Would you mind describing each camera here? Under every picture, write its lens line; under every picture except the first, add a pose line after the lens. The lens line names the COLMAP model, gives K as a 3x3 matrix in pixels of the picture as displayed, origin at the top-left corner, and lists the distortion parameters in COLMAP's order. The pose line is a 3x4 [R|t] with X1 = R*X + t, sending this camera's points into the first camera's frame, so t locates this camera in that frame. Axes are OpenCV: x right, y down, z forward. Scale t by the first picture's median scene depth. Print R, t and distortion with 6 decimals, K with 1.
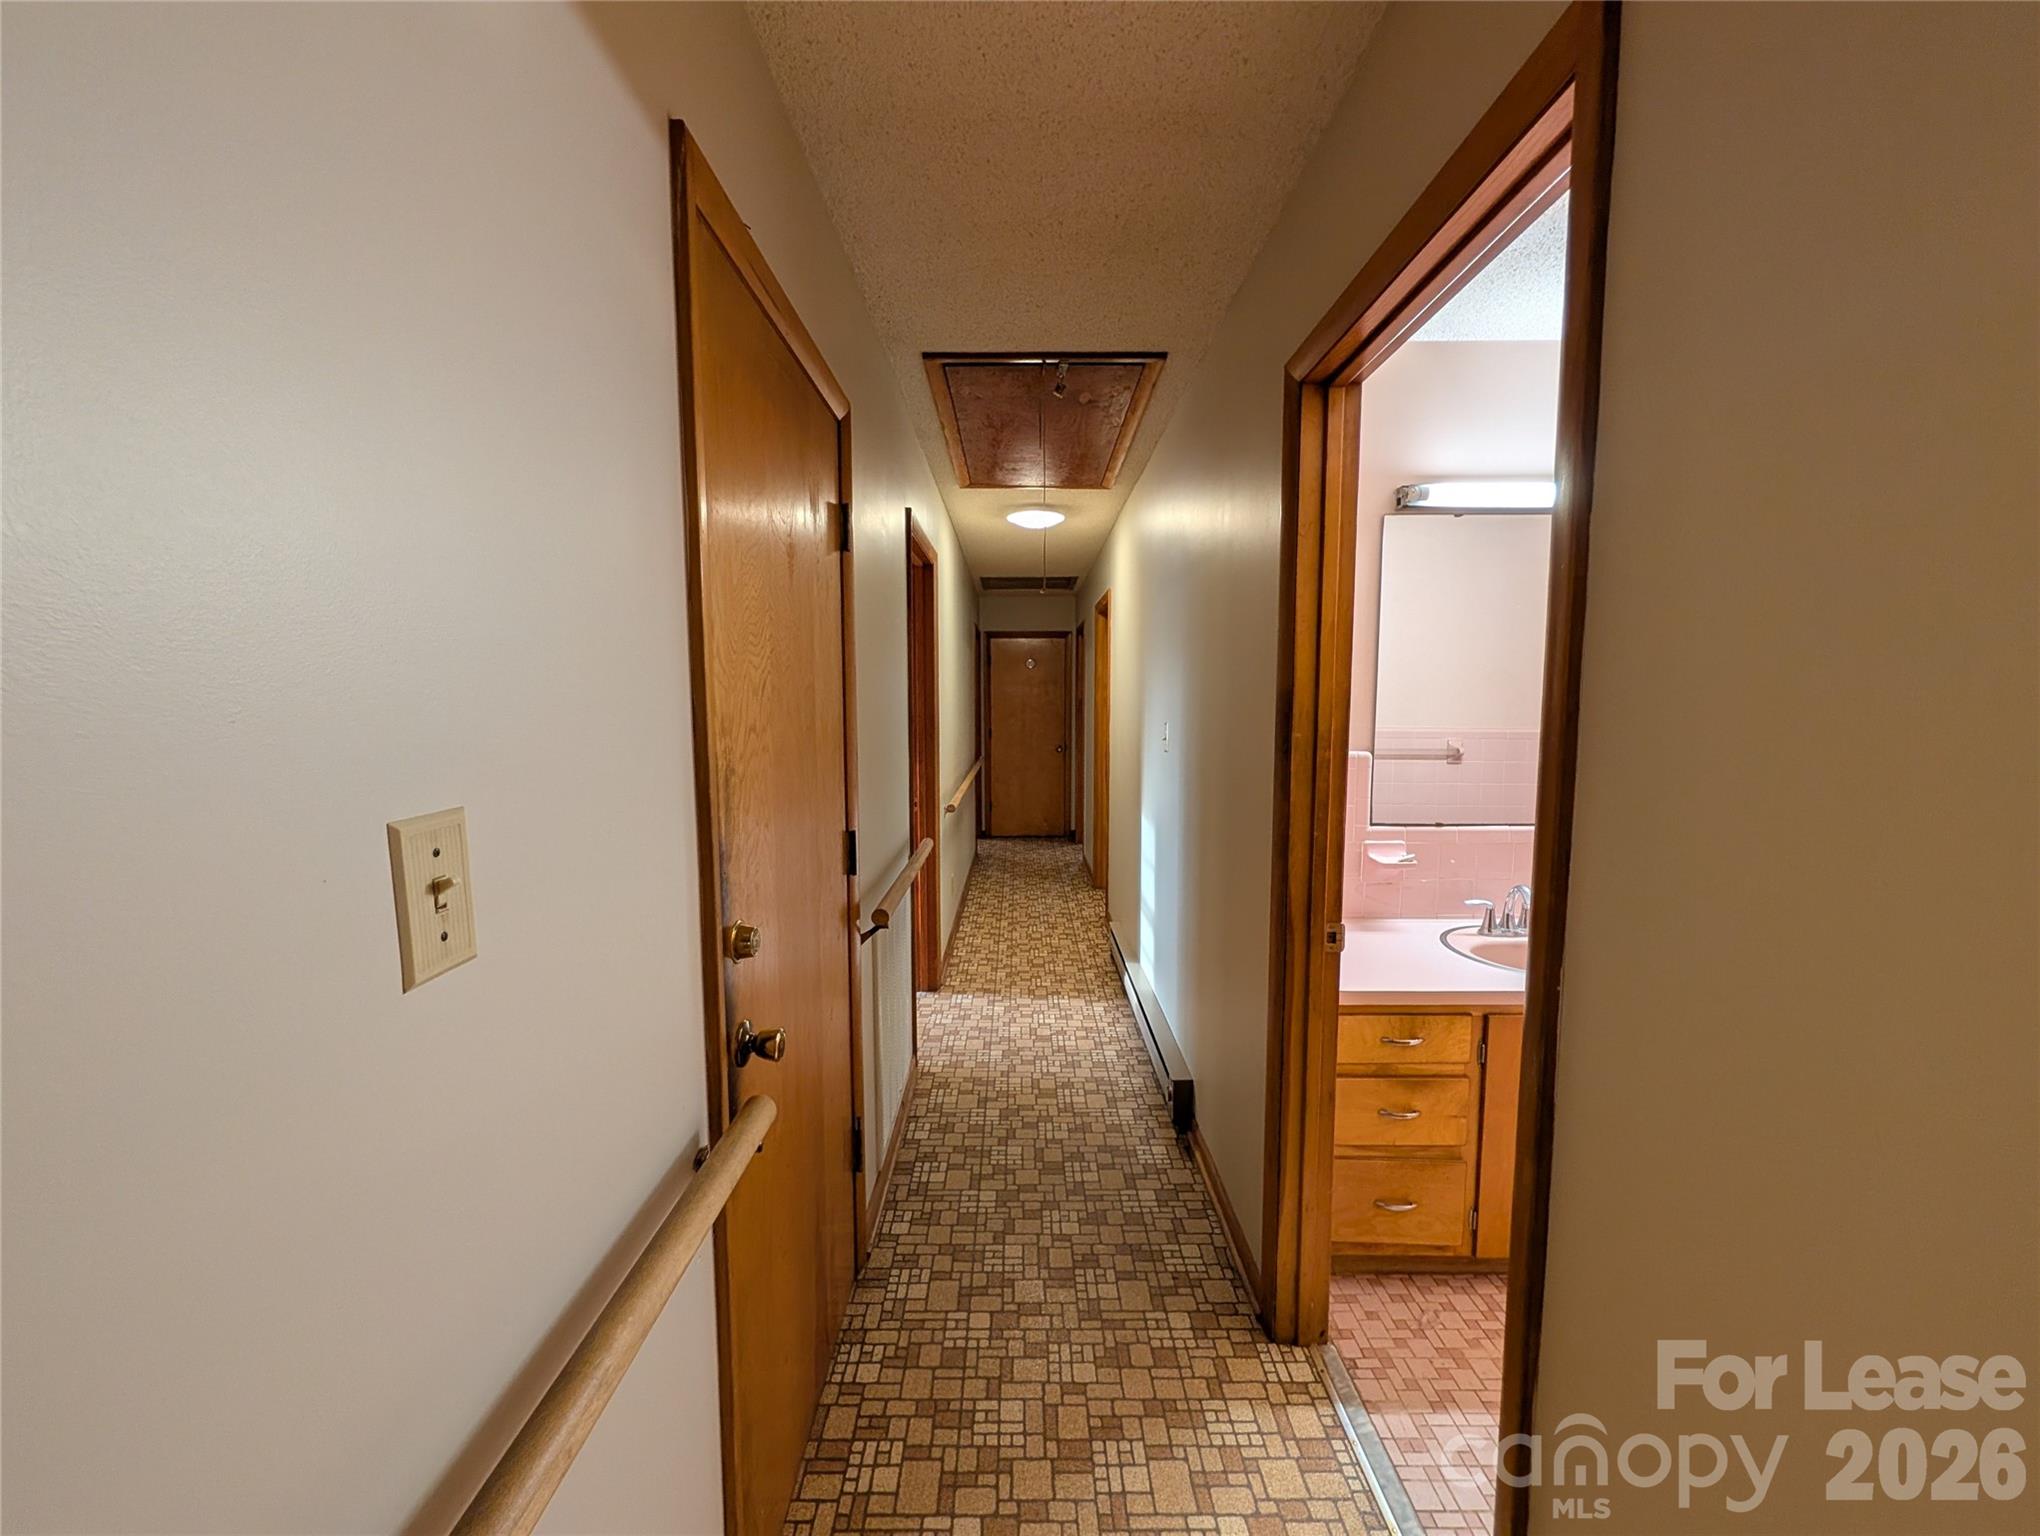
lens RADIAL K [[781.8, 0, 1027.4], [0, 781.8, 763.9], [0, 0, 1]] dist [-0.003933, -0.000471]
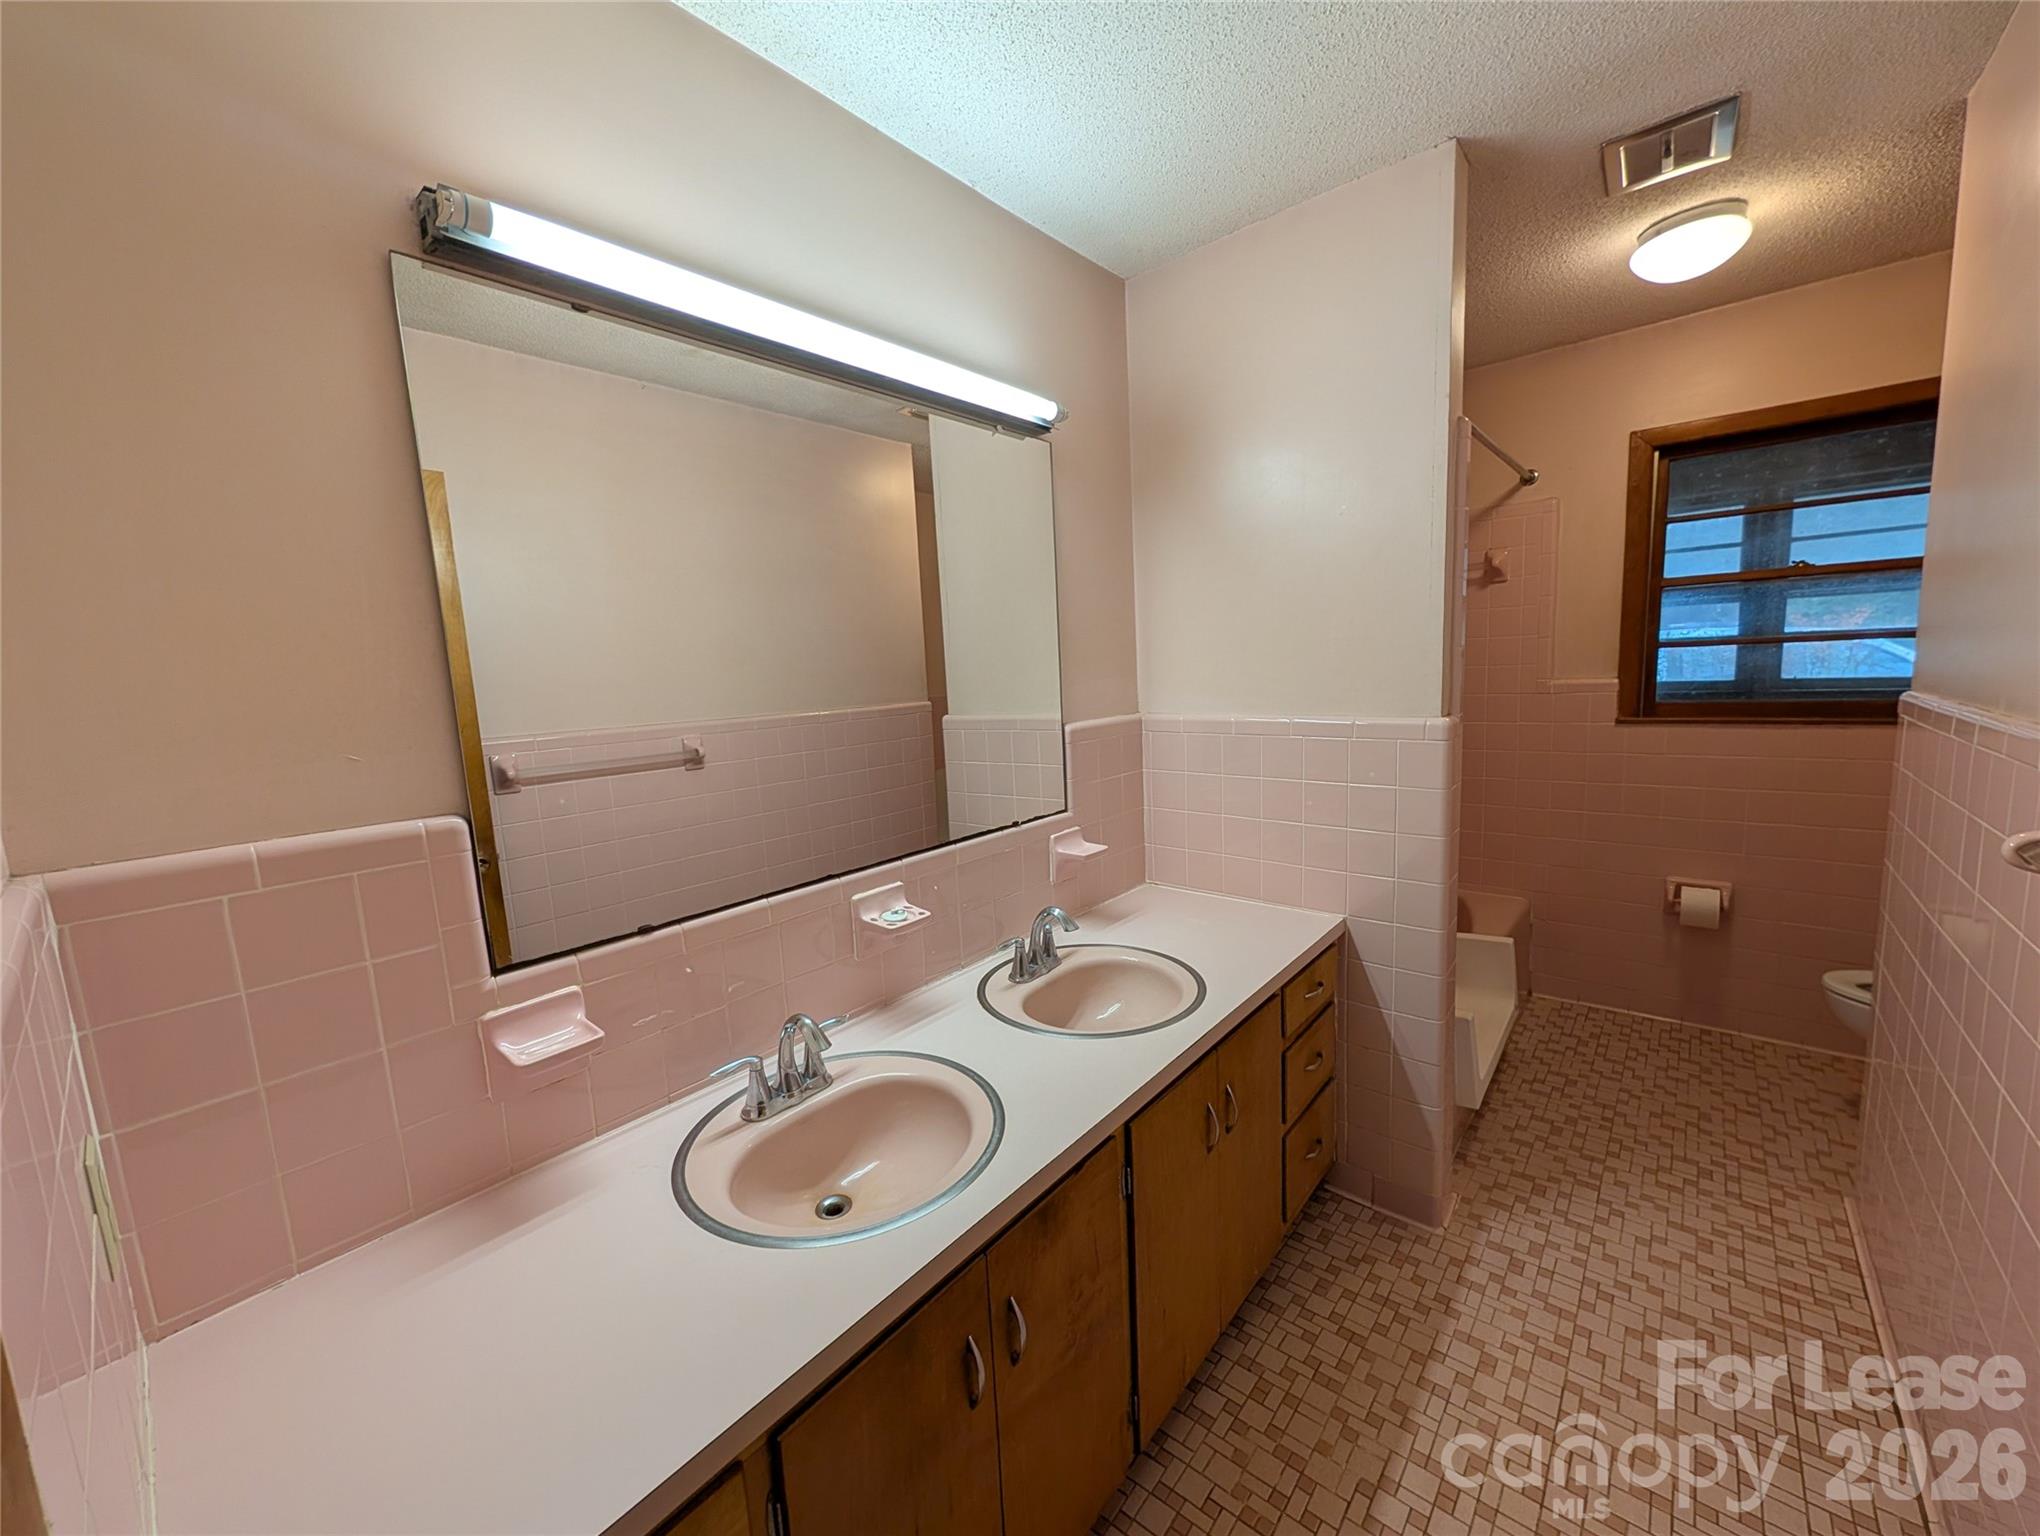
lens RADIAL K [[781.8, 0, 1014.4], [0, 781.8, 764.3], [0, 0, 1]] dist [-0.003933, -0.000471]
pose [[0.649920, -0.134017, 0.748094, 0.313040], [0.118026, 0.990186, 0.074849, -0.040935], [-0.750783, 0.039649, 0.659358, 0.470057]]
